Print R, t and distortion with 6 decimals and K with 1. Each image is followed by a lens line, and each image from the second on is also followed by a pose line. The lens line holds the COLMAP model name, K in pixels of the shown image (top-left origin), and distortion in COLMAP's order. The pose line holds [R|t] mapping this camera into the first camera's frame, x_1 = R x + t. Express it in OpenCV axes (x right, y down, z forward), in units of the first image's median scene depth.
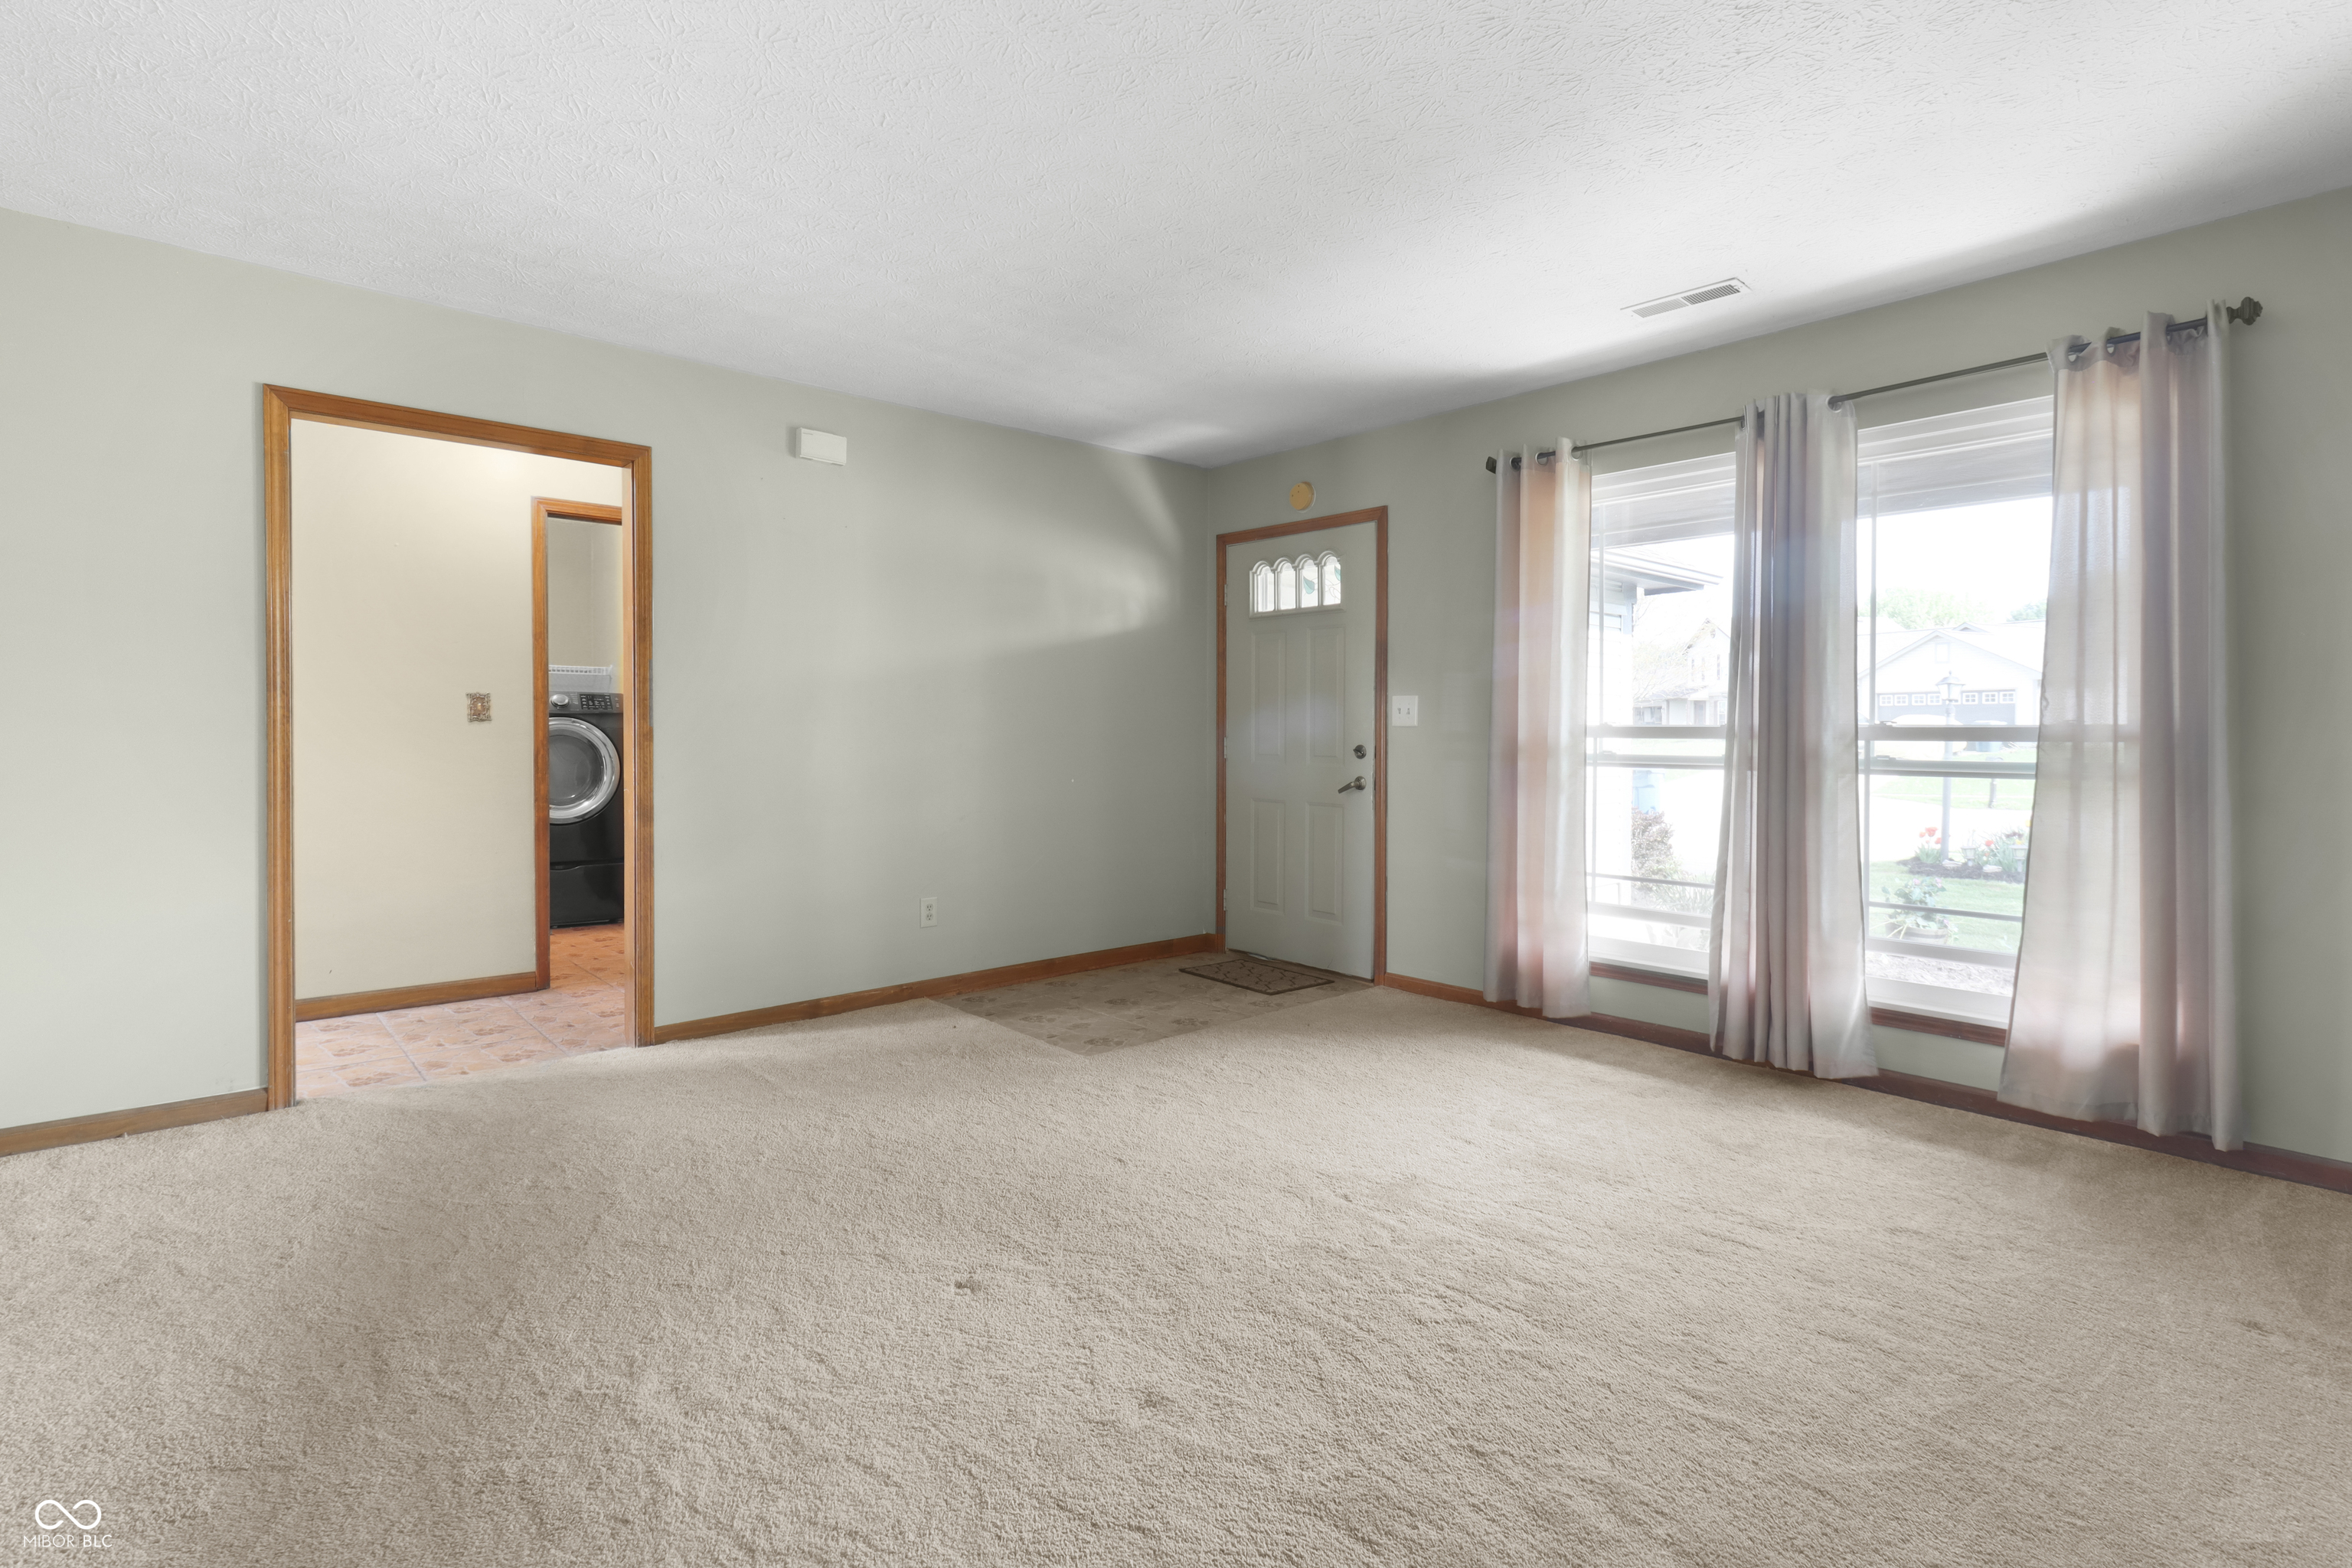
lens RADIAL K [[1127.3, 0, 1180.8], [0, 1127.3, 761.8], [0, 0, 1]] dist [0.006071, -0.000051]
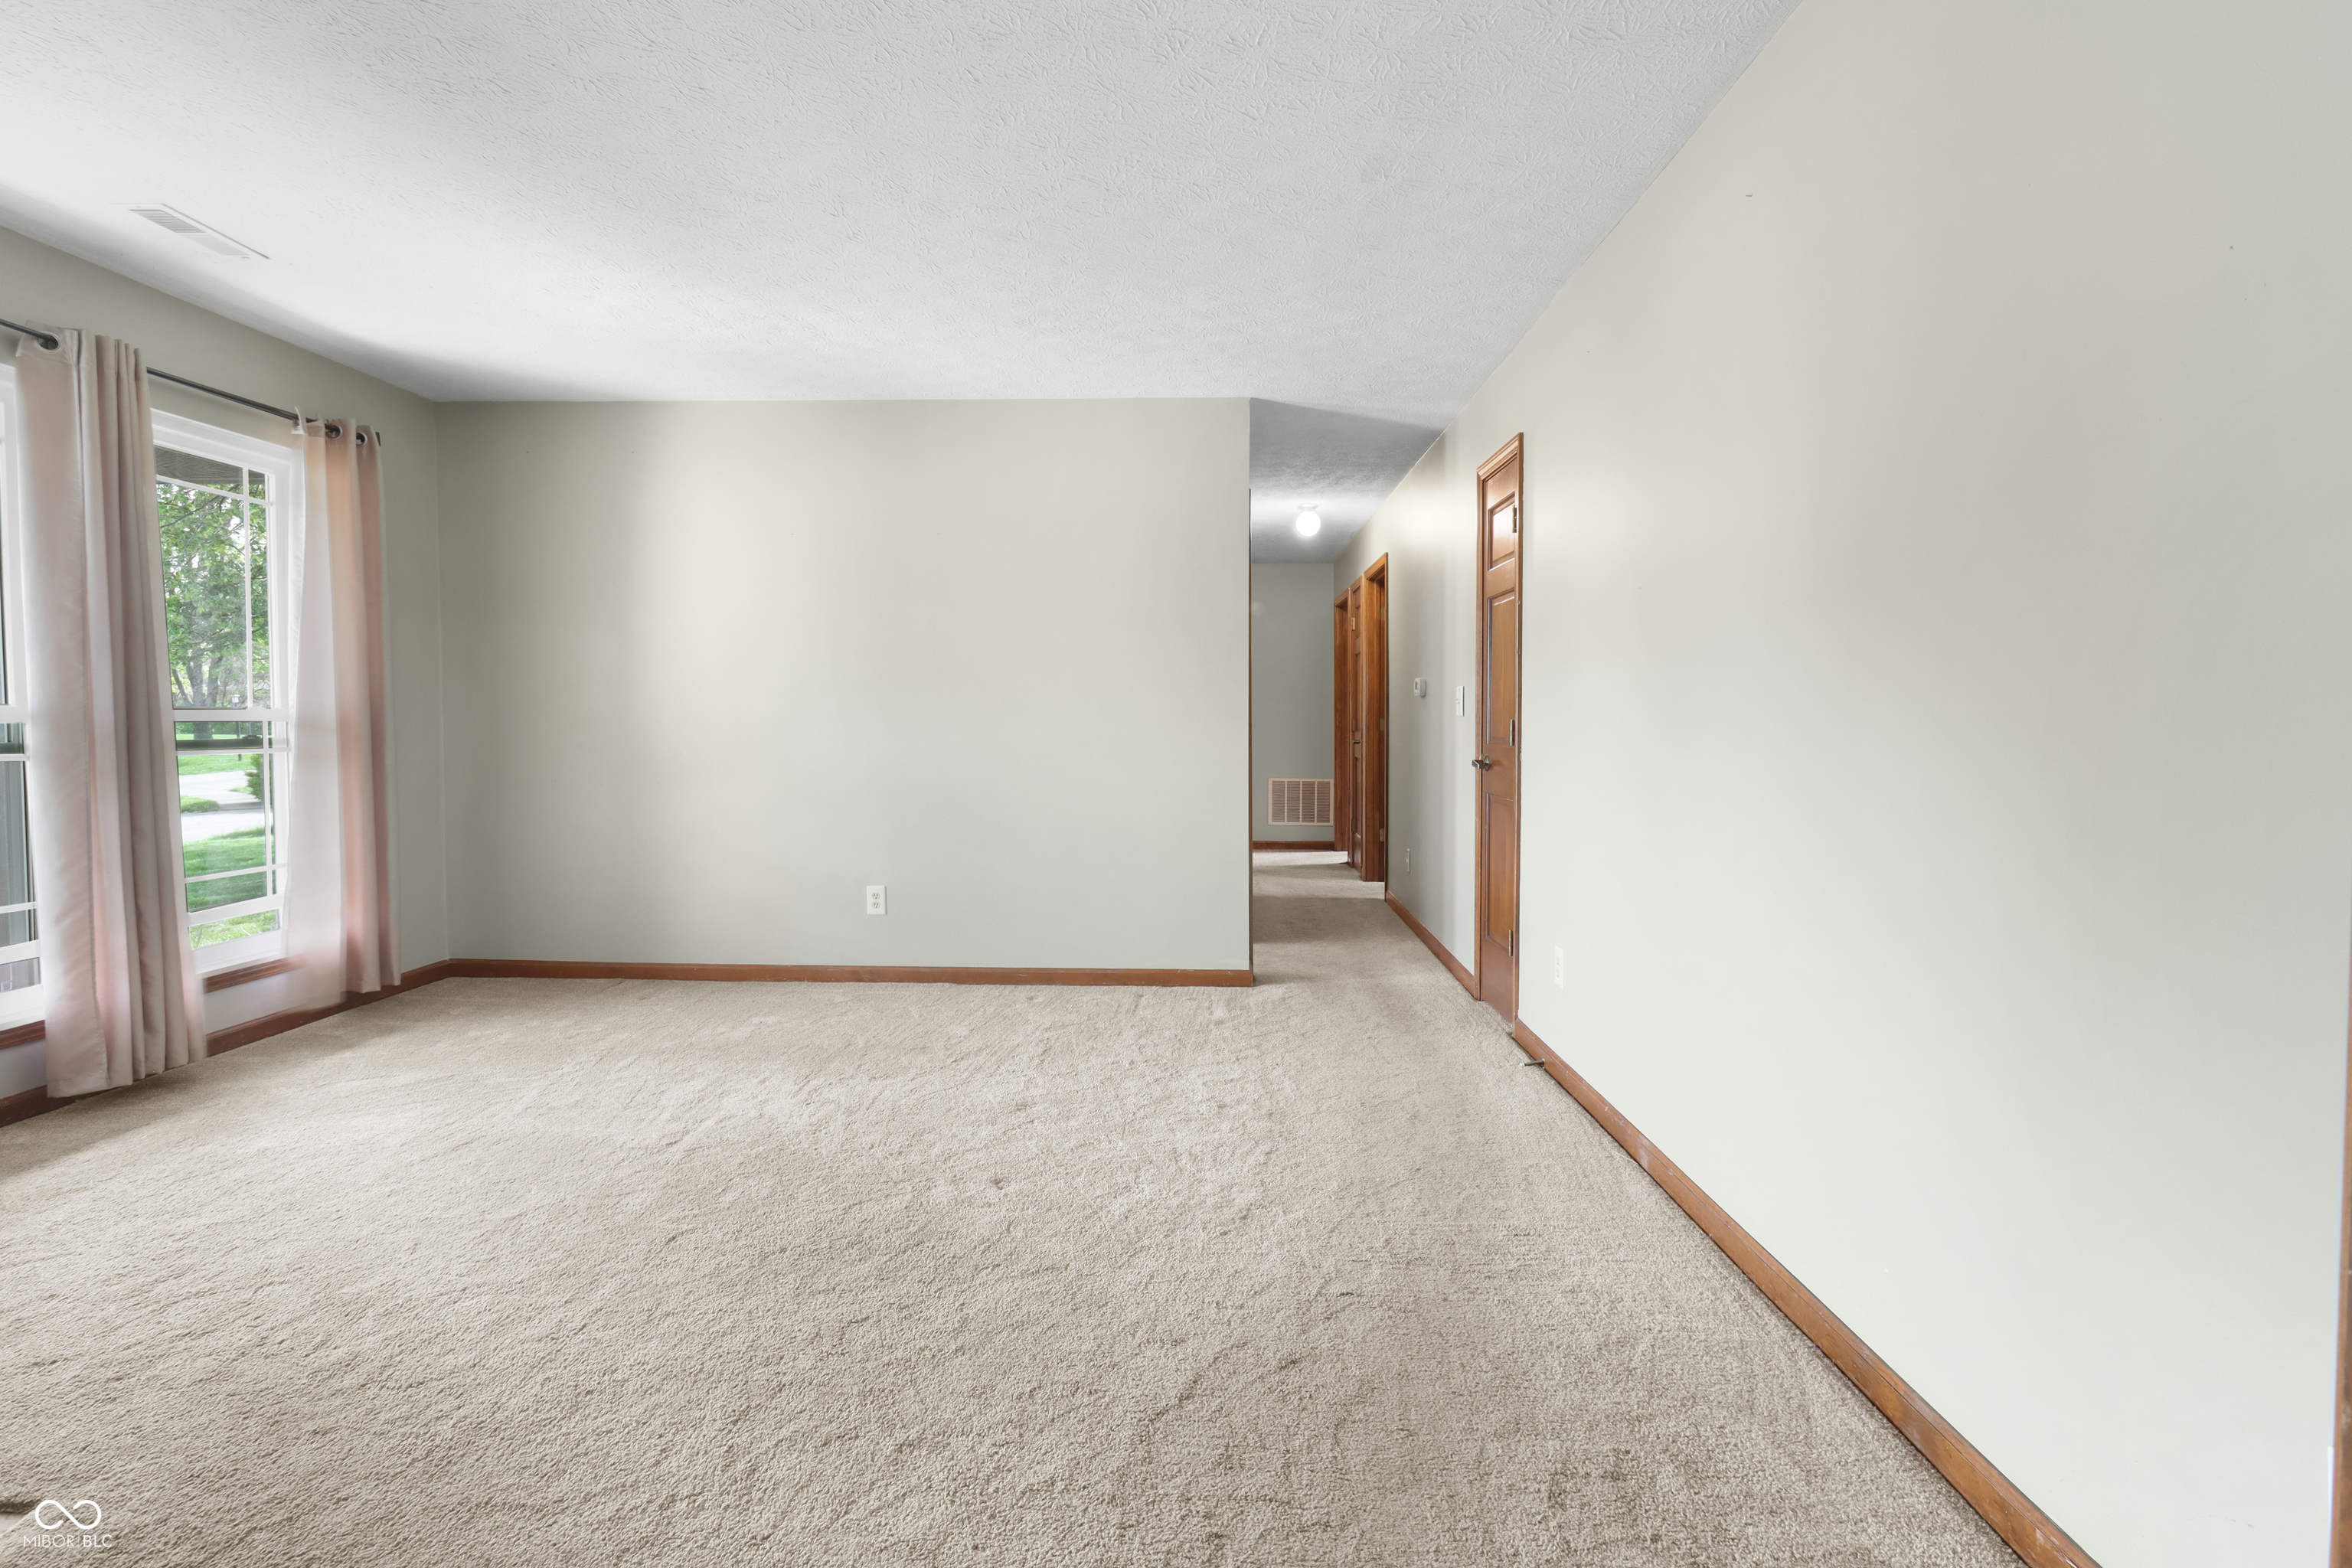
lens RADIAL K [[1127.3, 0, 1177.5], [0, 1127.3, 773.2], [0, 0, 1]] dist [0.006071, -0.000051]
pose [[-0.731599, -0.036258, 0.680770, -0.822691], [0.011778, 0.997763, 0.065798, -0.032531], [-0.681633, 0.056156, -0.729536, 1.258016]]
